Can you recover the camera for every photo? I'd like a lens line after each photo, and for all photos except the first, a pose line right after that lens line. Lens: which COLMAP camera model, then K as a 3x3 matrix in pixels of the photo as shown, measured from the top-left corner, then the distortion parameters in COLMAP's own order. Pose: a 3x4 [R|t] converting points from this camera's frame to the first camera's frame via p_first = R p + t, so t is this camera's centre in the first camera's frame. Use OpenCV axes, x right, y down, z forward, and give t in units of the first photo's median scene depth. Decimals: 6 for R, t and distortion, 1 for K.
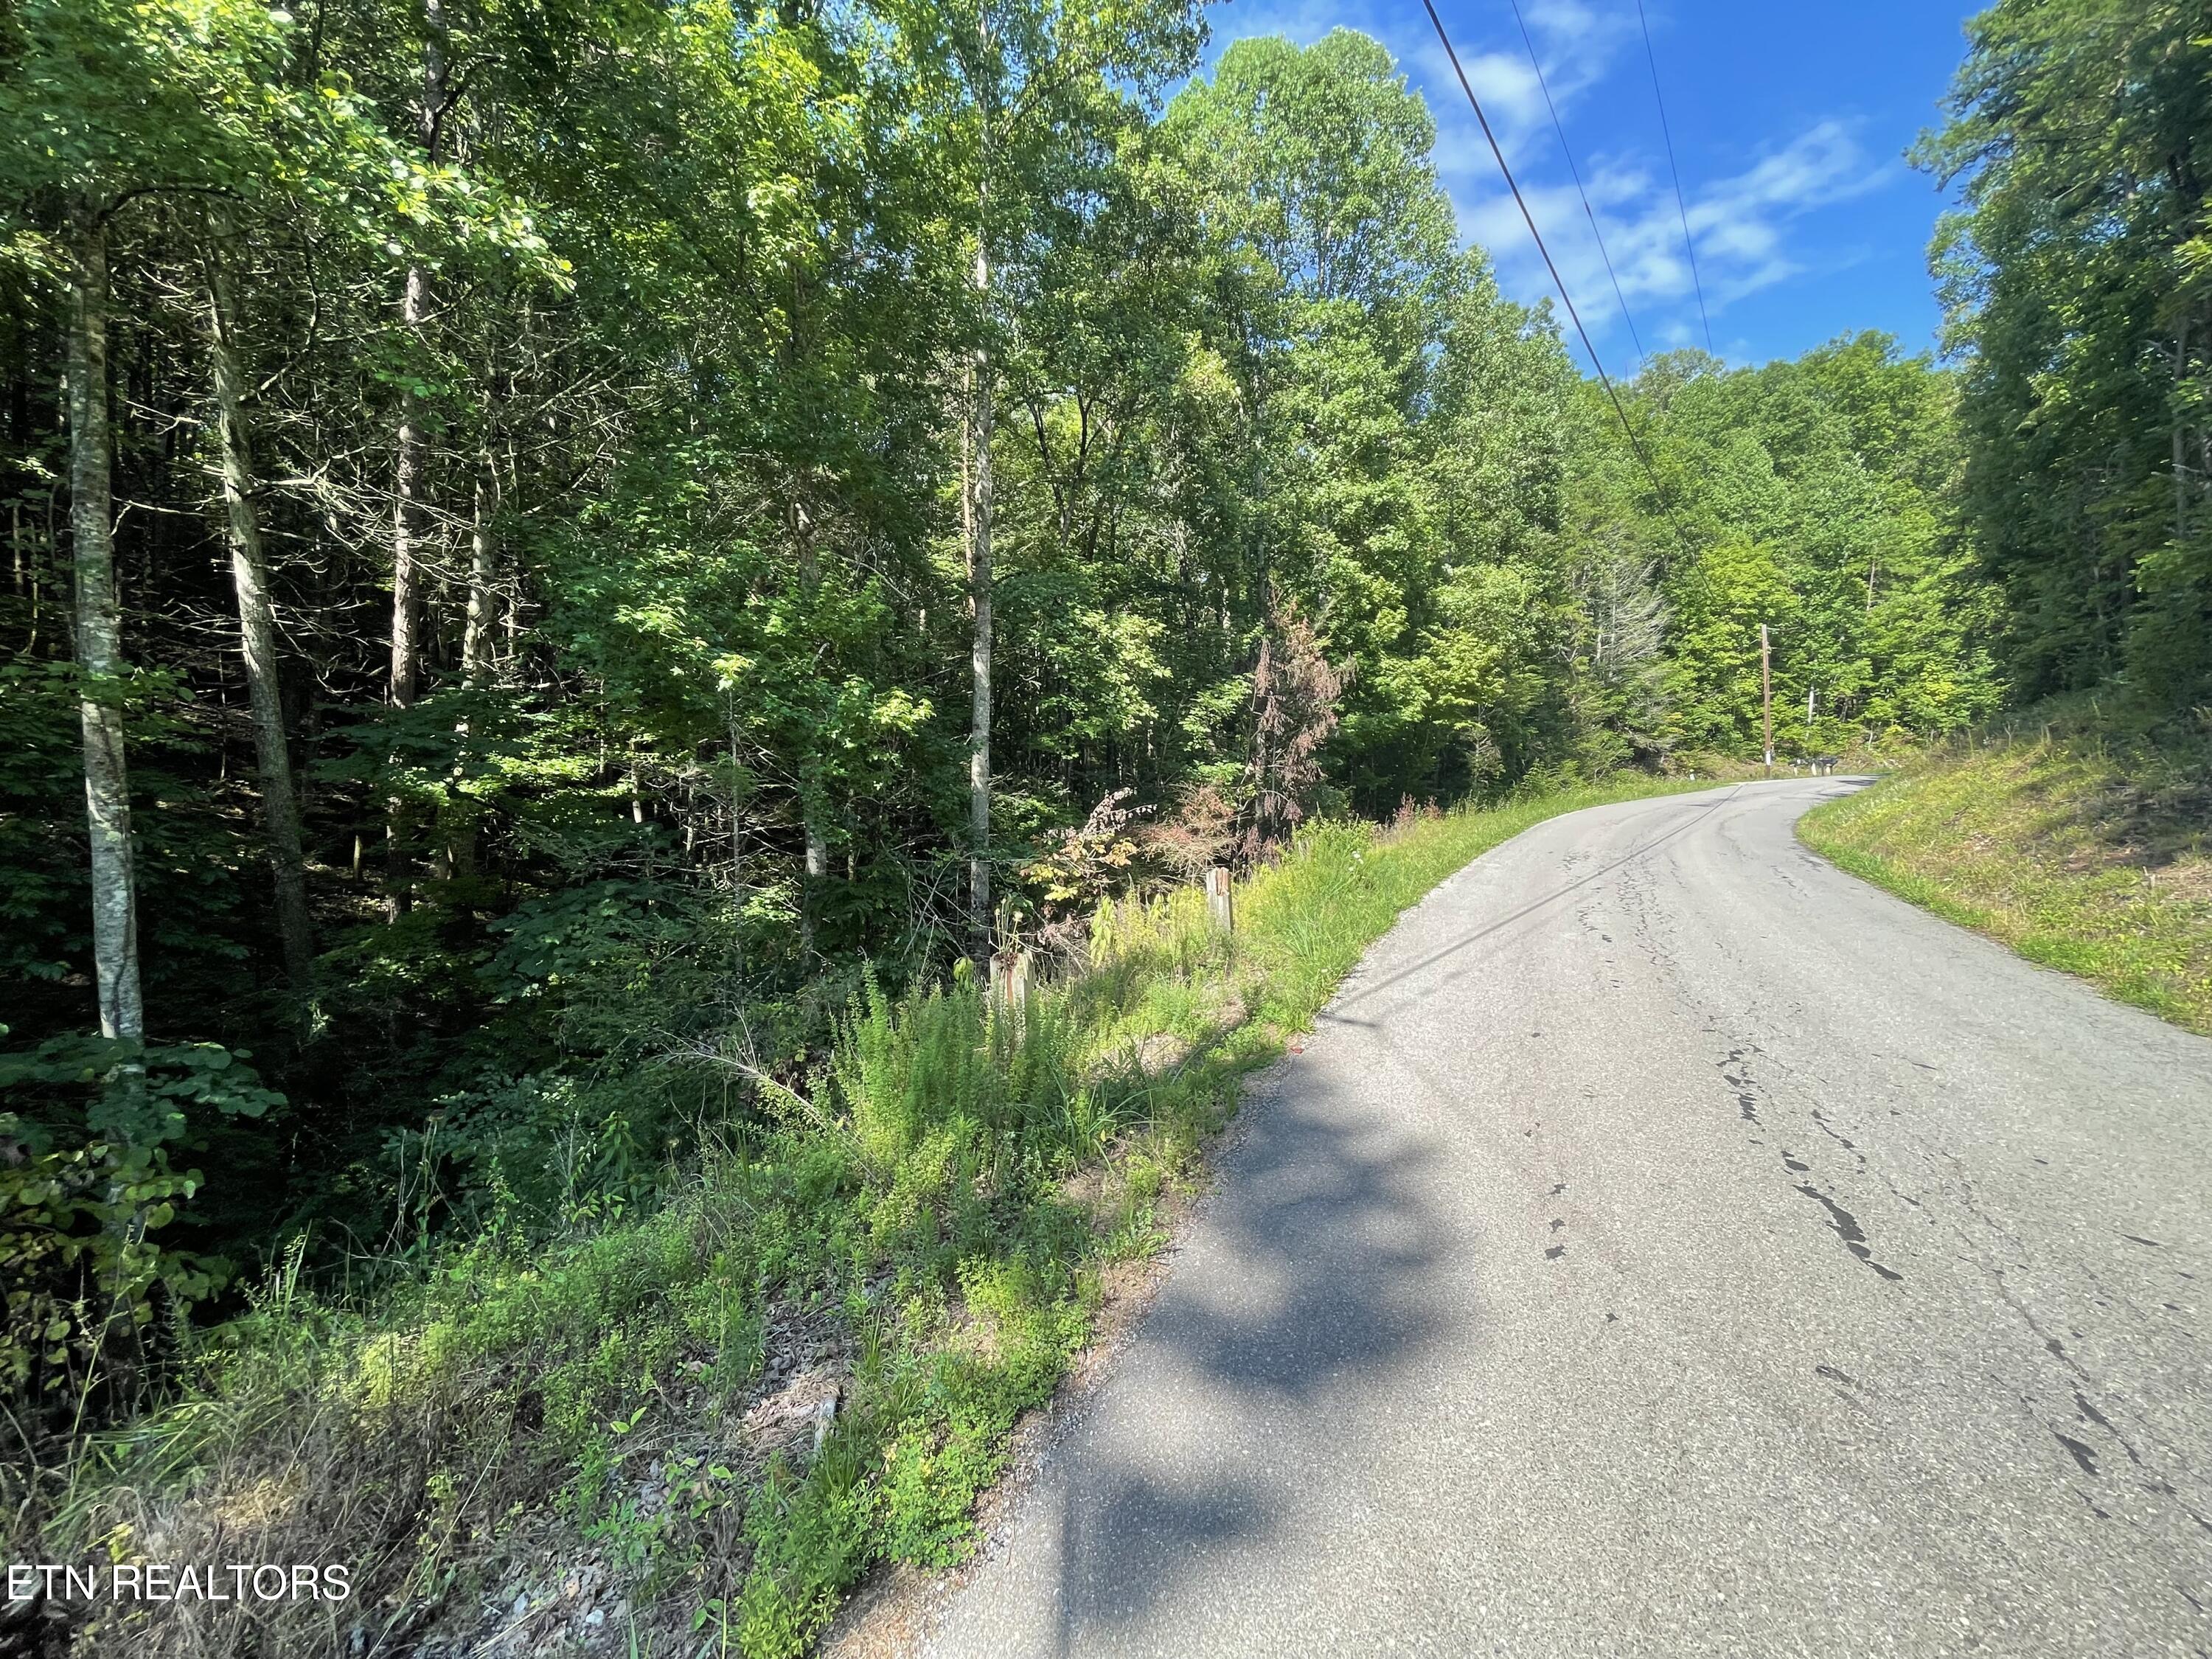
lens RADIAL K [[900.4, 0, 1096.7], [0, 900.4, 825.9], [0, 0, 1]] dist [-0.004067, 0.001509]
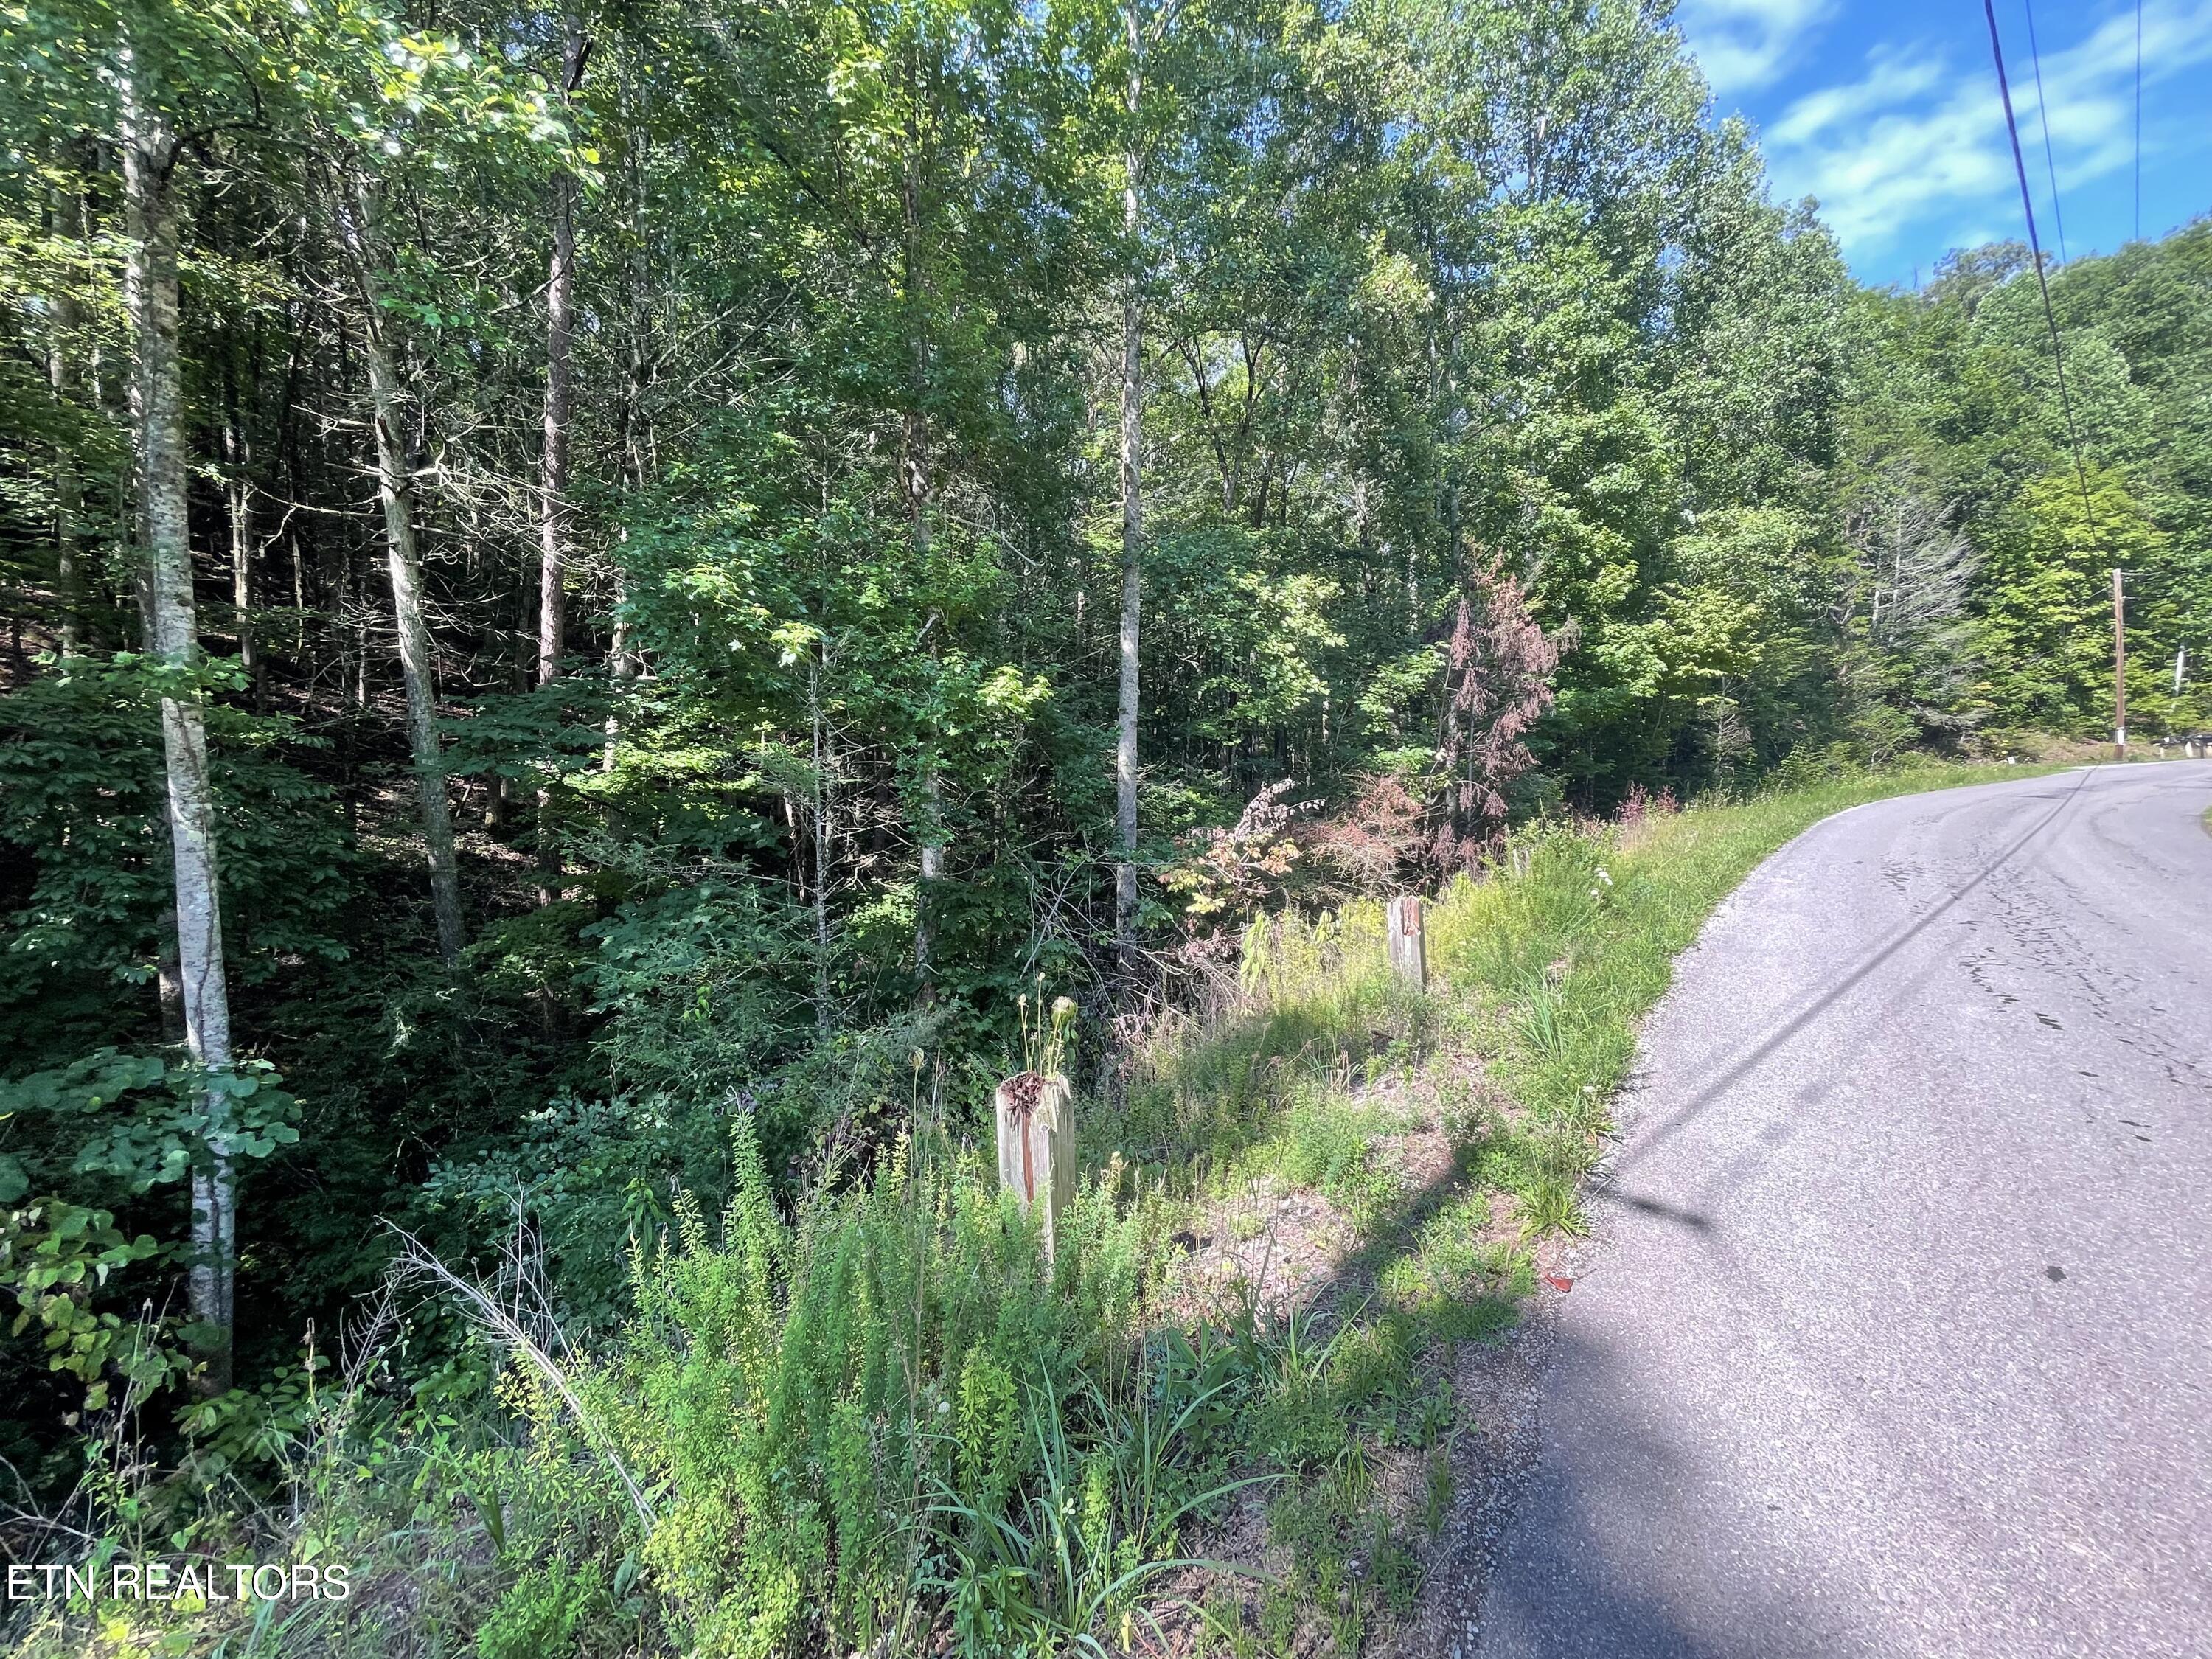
lens RADIAL K [[900.4, 0, 1093.7], [0, 900.4, 828.1], [0, 0, 1]] dist [-0.004067, 0.001509]
pose [[0.981260, 0.007324, -0.192551, 0.013135], [-0.004285, 0.999860, 0.016195, -0.007227], [0.192642, -0.015066, 0.981153, 0.108854]]
